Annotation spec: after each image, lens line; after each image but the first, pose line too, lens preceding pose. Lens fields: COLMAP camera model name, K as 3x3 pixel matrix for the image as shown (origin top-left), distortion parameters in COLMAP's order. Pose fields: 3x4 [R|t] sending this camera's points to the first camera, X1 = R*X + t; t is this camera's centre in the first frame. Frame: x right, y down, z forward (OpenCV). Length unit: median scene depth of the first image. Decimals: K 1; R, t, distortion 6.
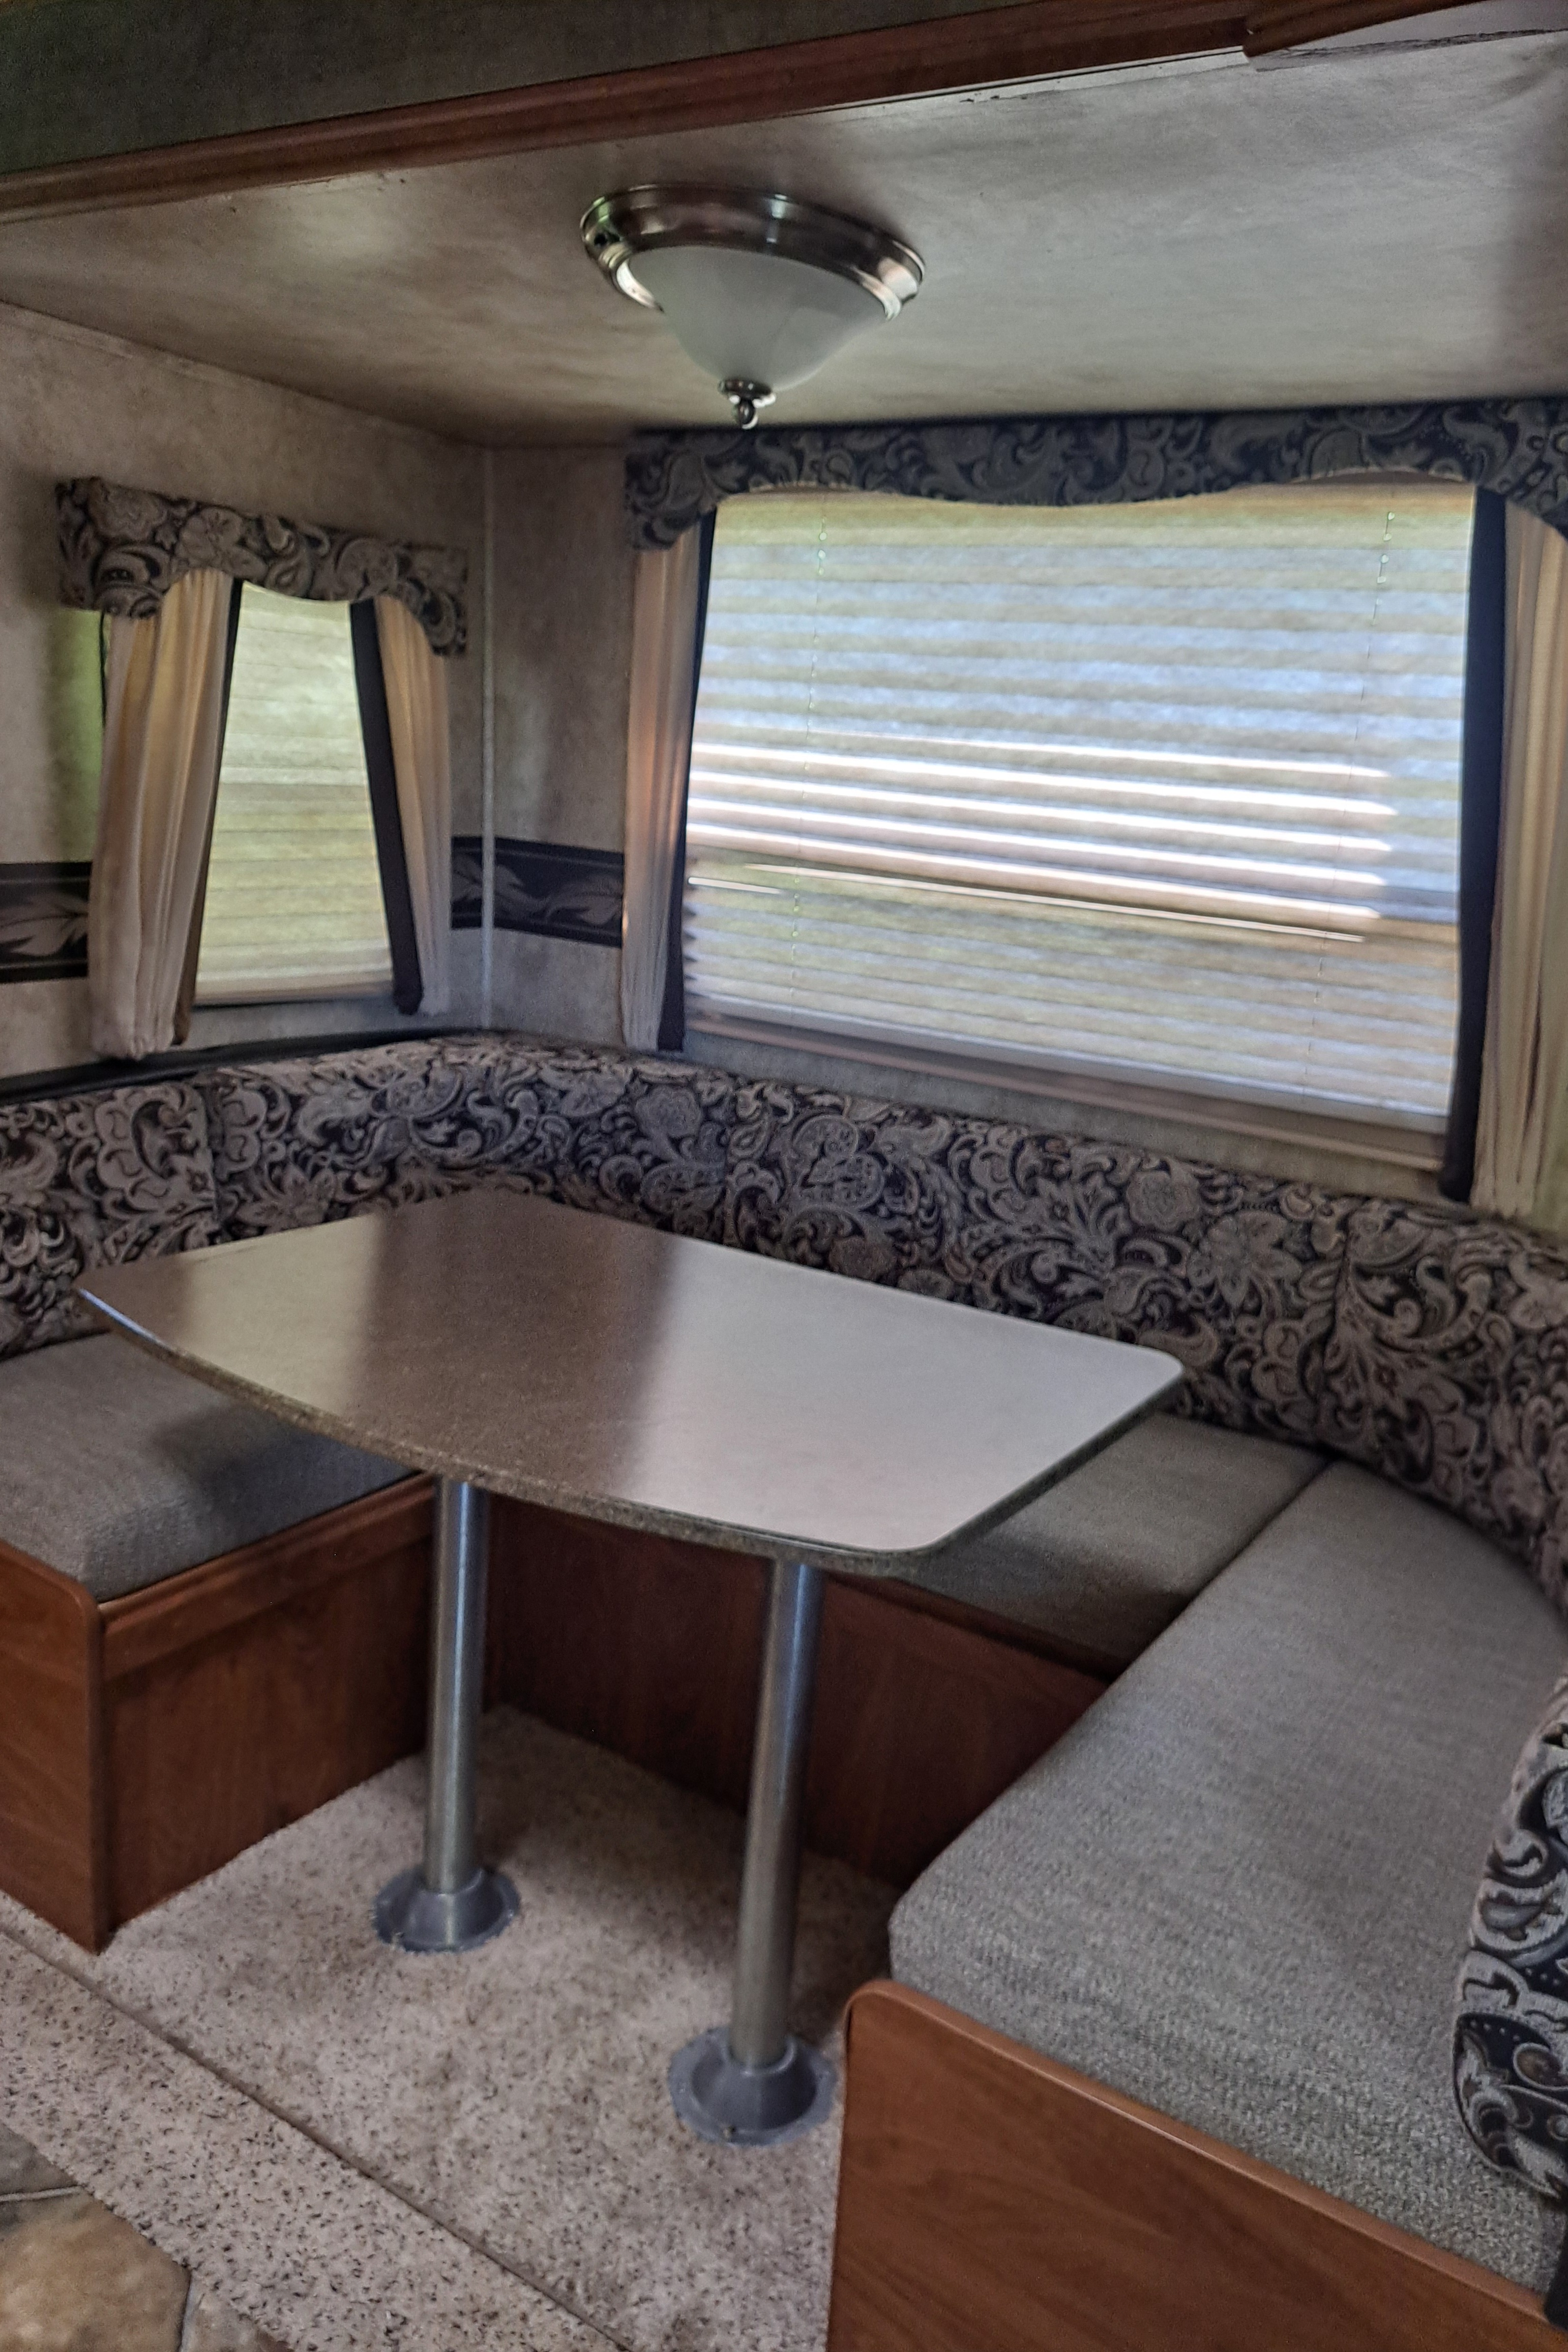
lens RADIAL K [[1722.2, 0, 859.3], [0, 1722.2, 1205.7], [0, 0, 1]] dist [0.006327, -0.007701]
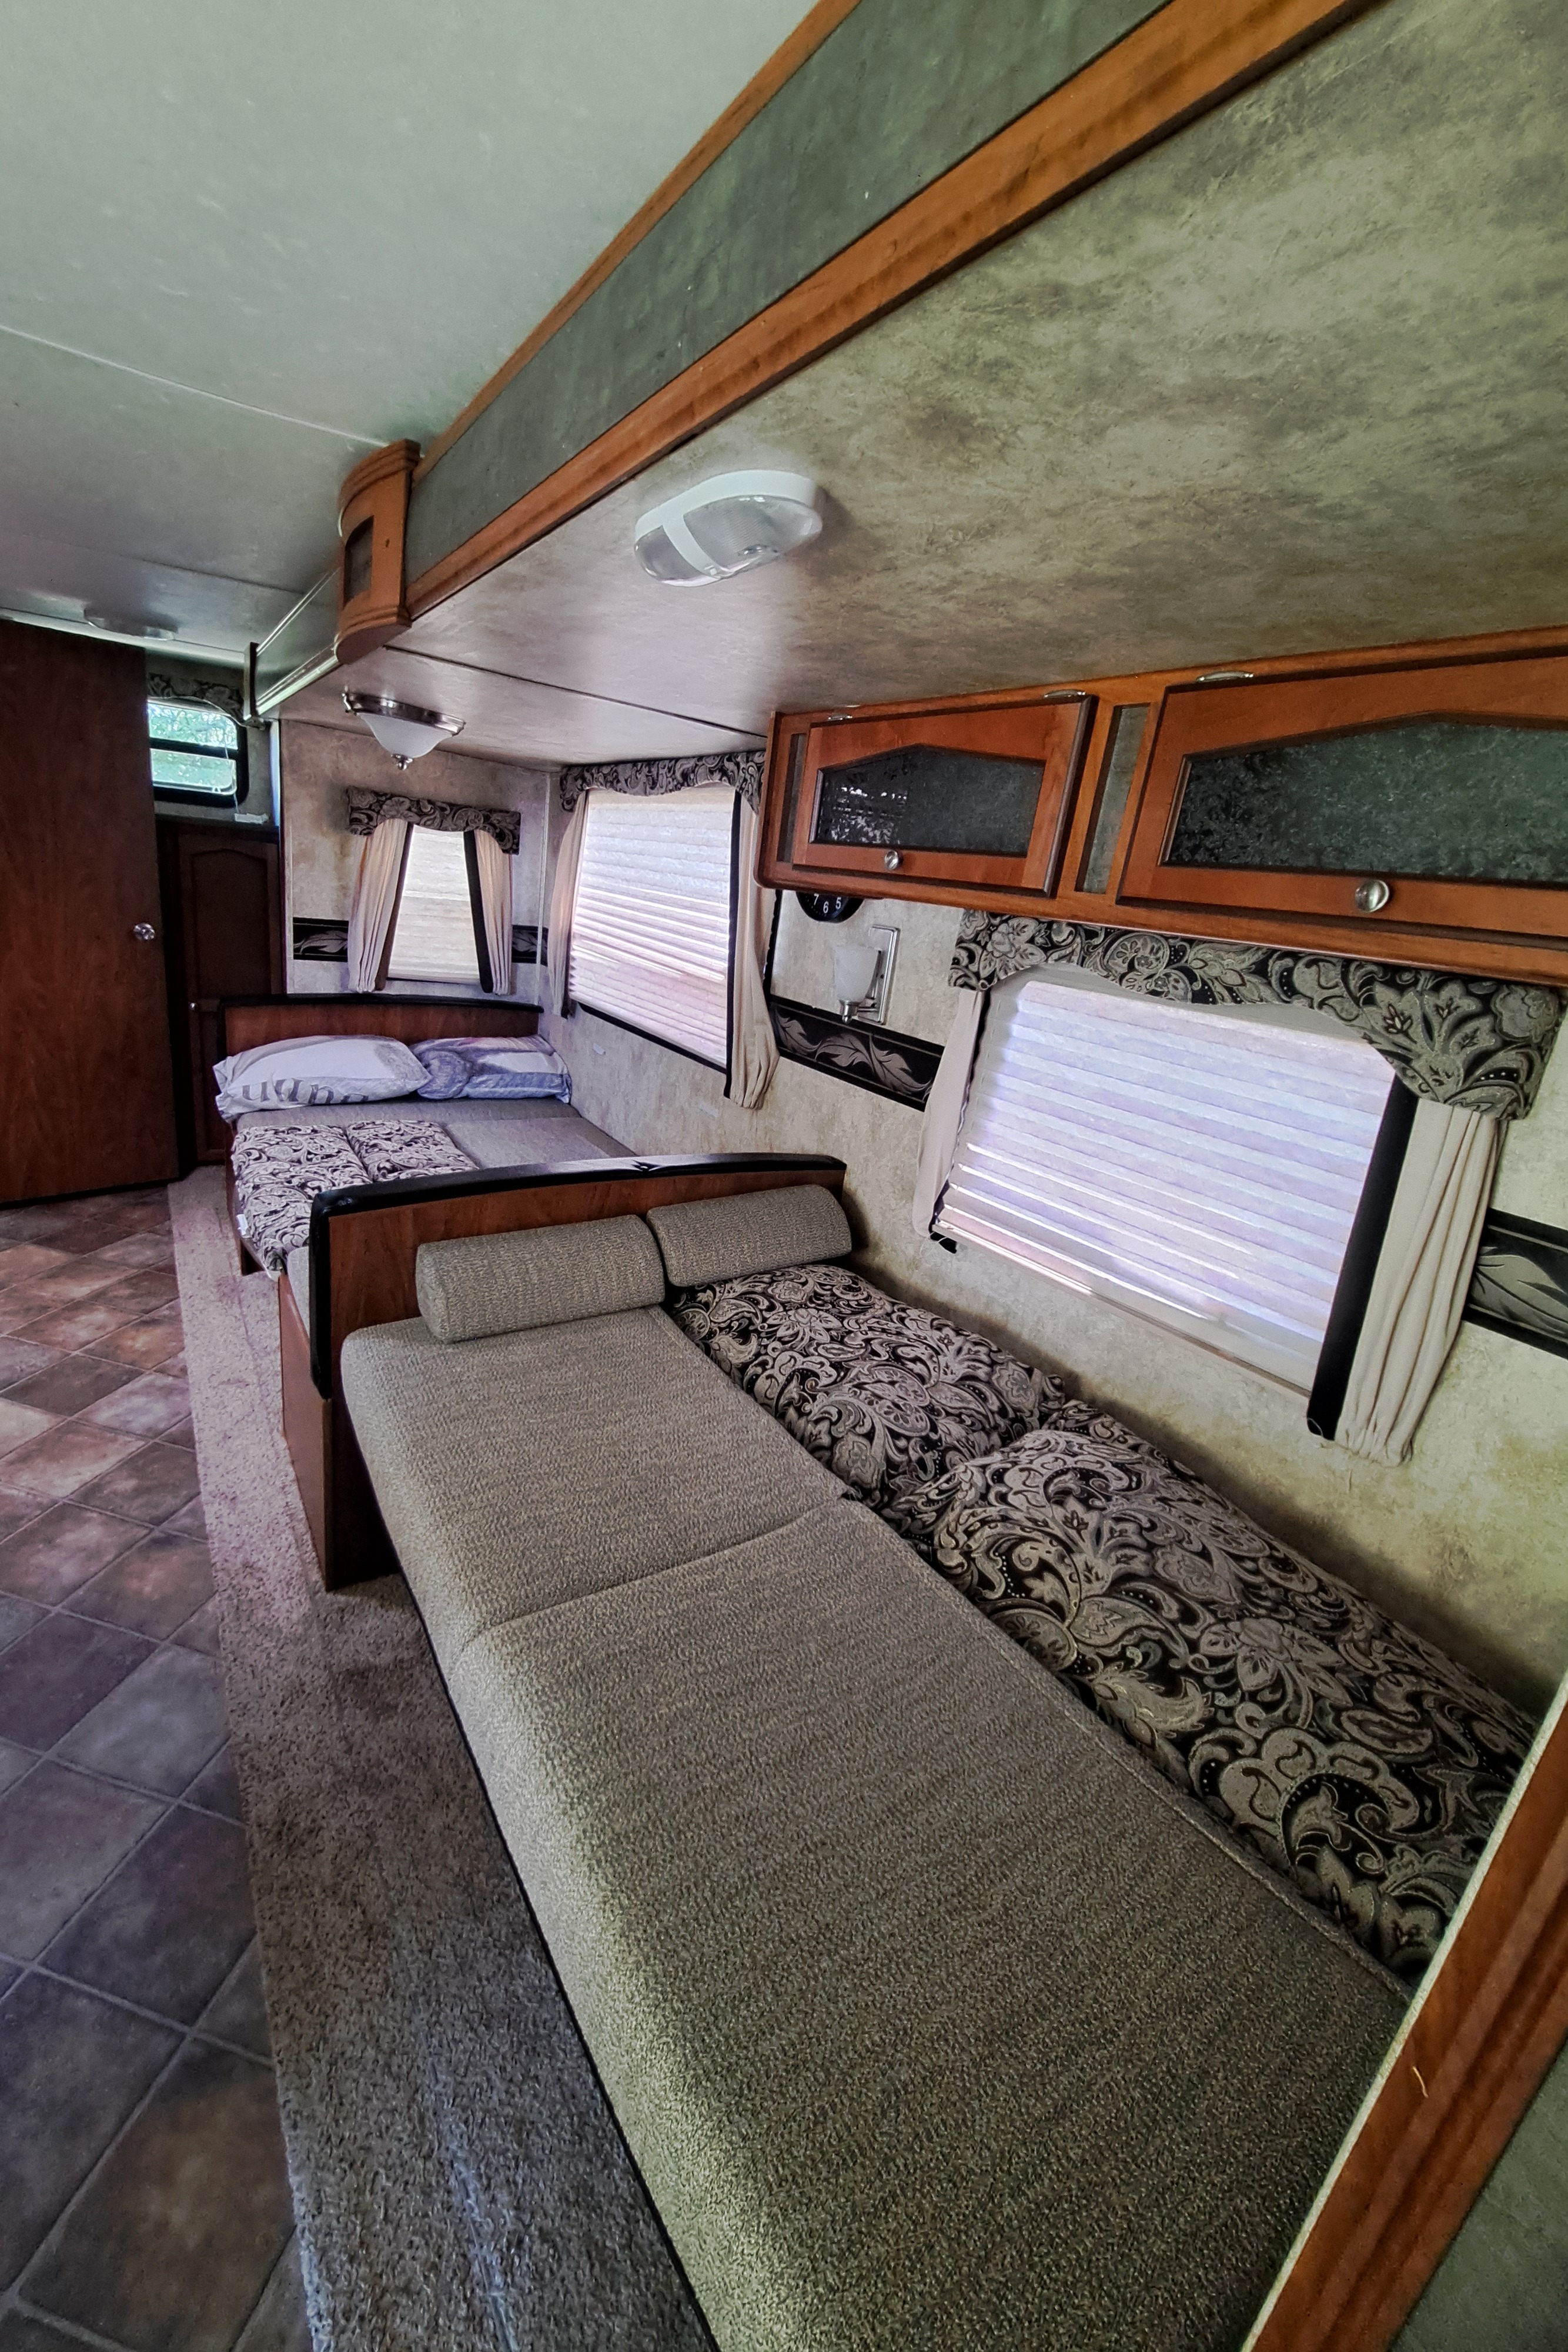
lens RADIAL K [[925.6, 0, 742.8], [0, 925.6, 1156.5], [0, 0, 1]] dist [-0.015261, -0.000362]
pose [[0.902127, 0.157146, -0.401836, 0.784721], [-0.160628, 0.986692, 0.025255, 0.039046], [0.400457, 0.041763, 0.915363, -0.109260]]
